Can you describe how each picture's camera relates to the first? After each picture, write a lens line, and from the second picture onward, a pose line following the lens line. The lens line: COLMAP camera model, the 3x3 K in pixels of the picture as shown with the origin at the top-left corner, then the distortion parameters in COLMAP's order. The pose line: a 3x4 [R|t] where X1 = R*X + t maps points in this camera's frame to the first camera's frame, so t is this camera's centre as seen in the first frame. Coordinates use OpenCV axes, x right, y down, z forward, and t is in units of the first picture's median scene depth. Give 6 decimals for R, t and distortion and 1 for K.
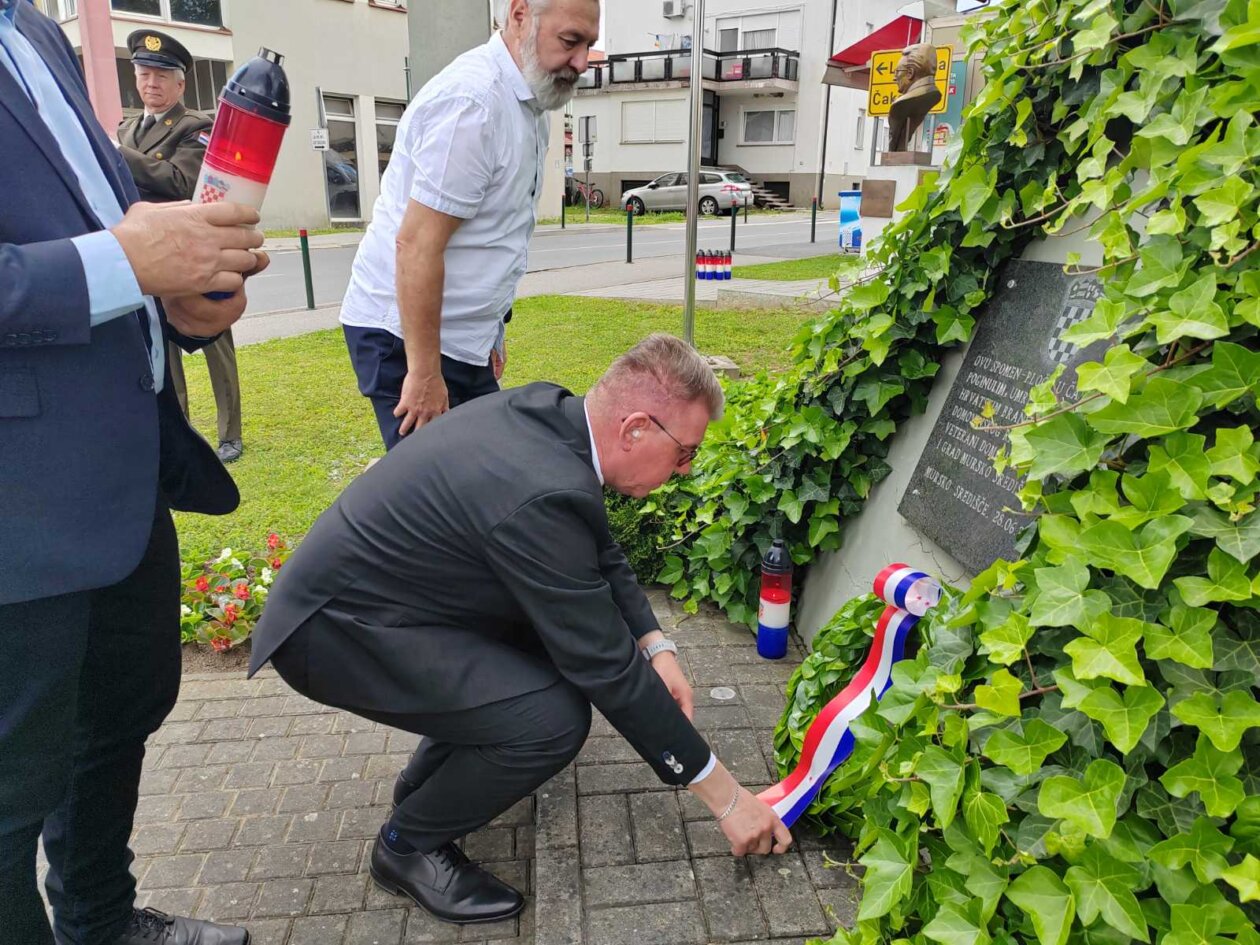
lens RADIAL K [[962.4, 0, 632.7], [0, 962.4, 472.3], [0, 0, 1]] dist [0.036350, -0.023625]
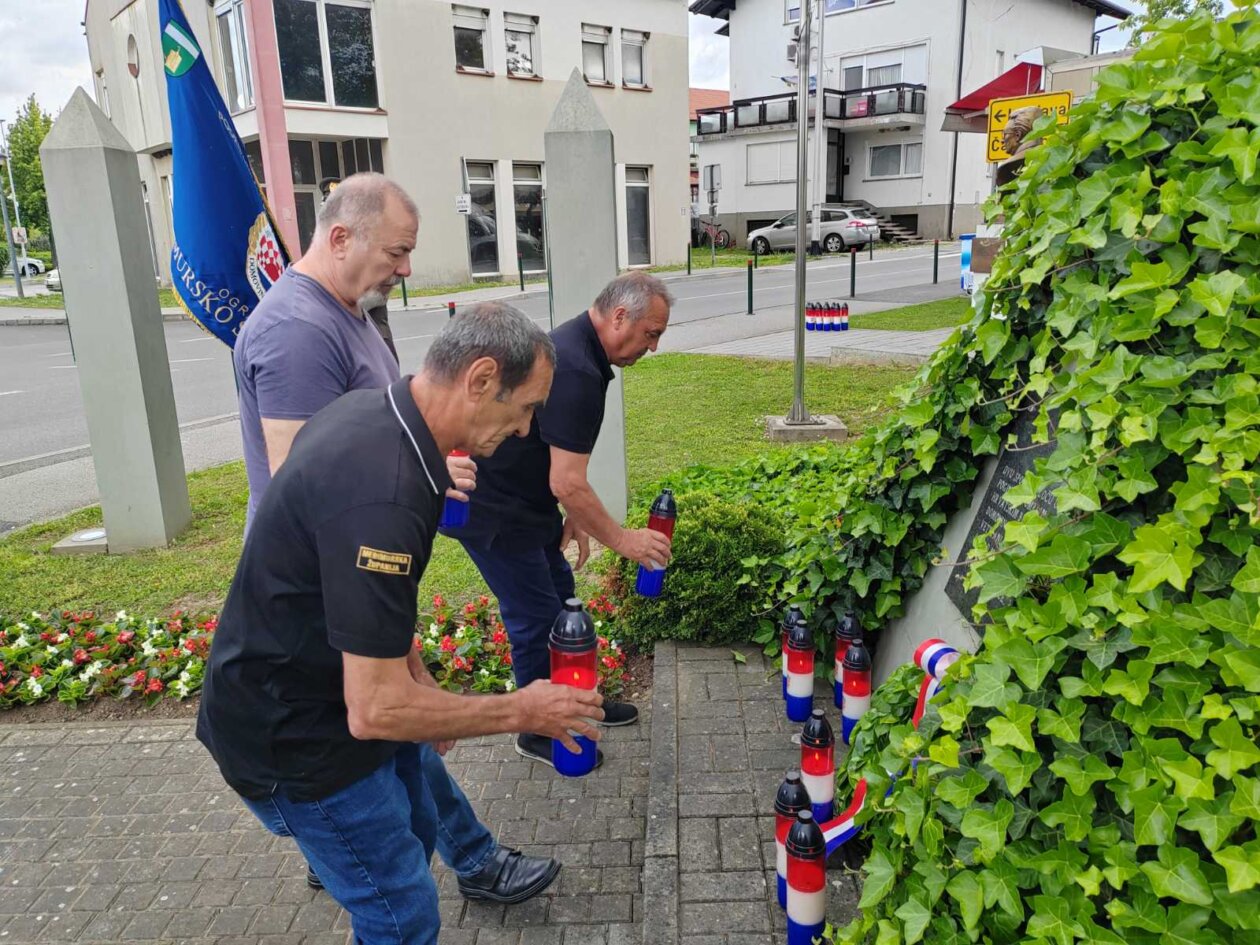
lens RADIAL K [[961.4, 0, 630.0], [0, 961.4, 472.5], [0, 0, 1]] dist [0.035309, -0.006692]
pose [[0.990510, -0.009386, -0.137117, 0.040843], [0.004988, 0.999463, -0.032384, -0.056642], [0.137348, 0.031393, 0.990025, -0.201495]]
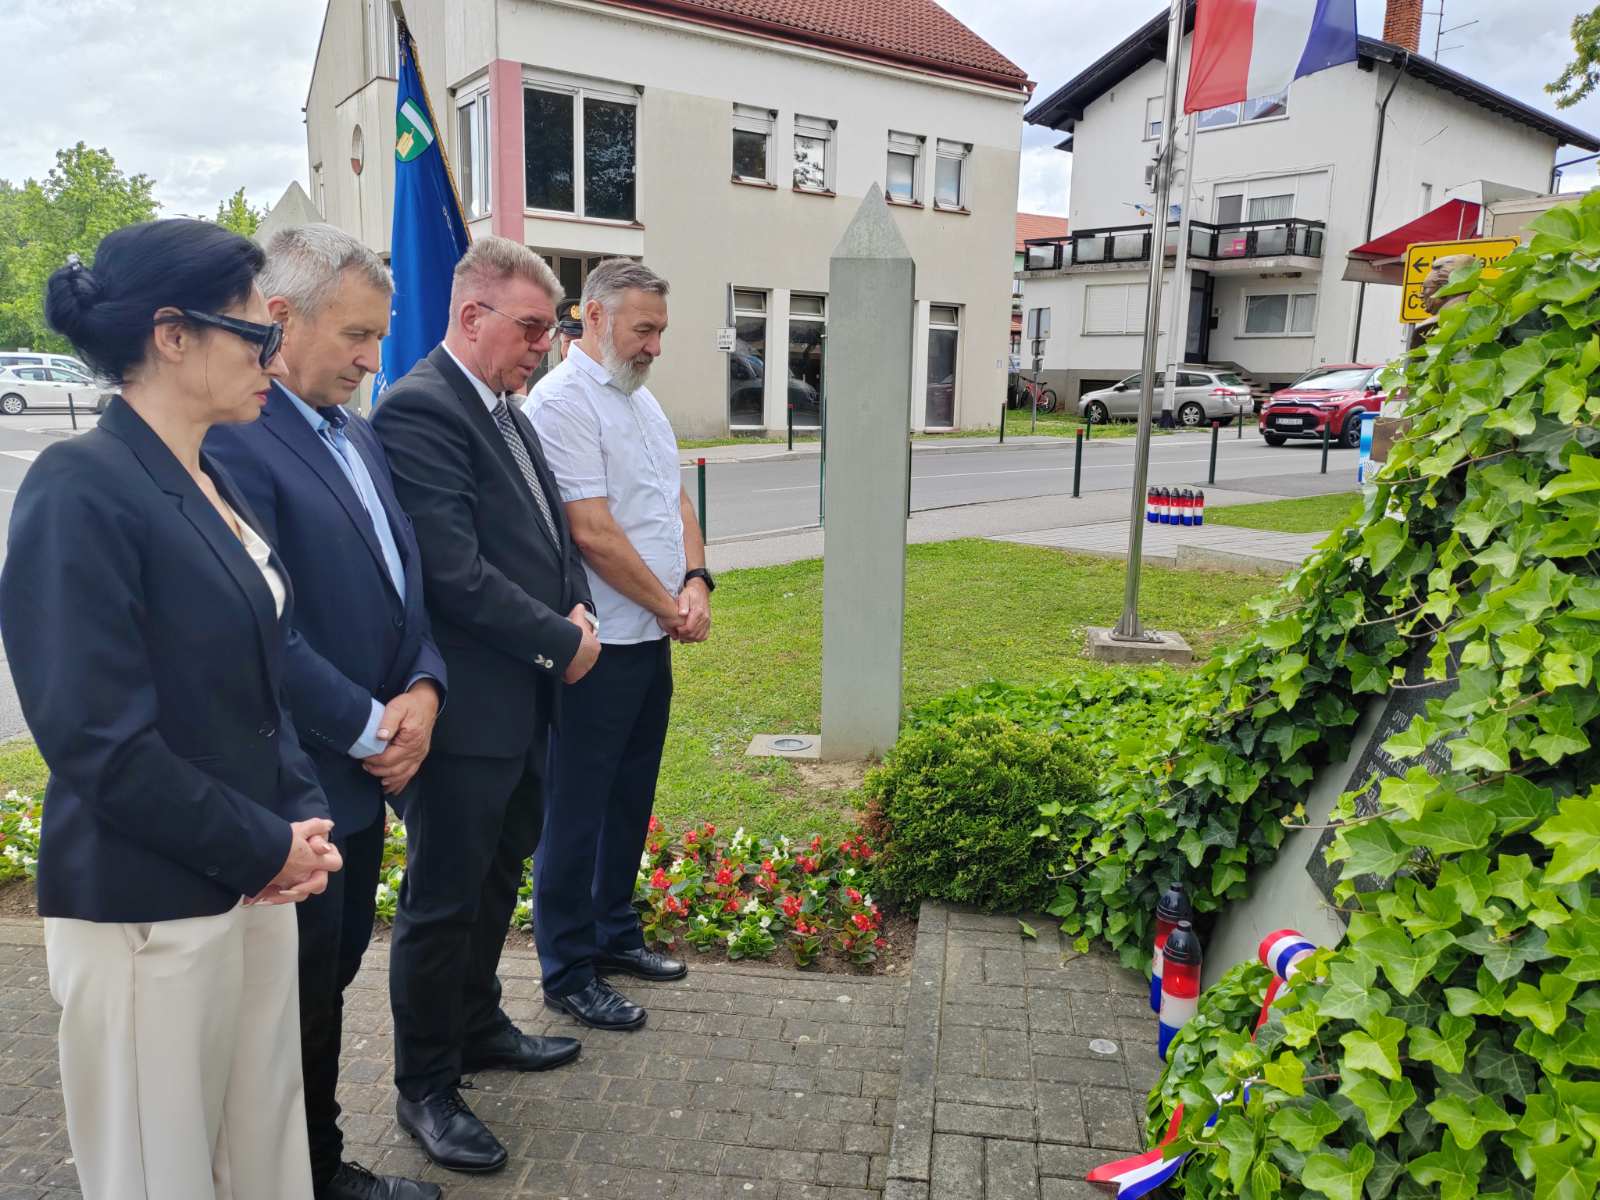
lens RADIAL K [[1220.8, 0, 800.0], [0, 1220.8, 600.0], [0, 0, 1]] dist [0.035309, -0.006692]
pose [[0.972209, 0.052588, -0.228133, 0.047509], [-0.076475, 0.992326, -0.097160, -0.050335], [0.221273, 0.111906, 0.968770, -0.215932]]
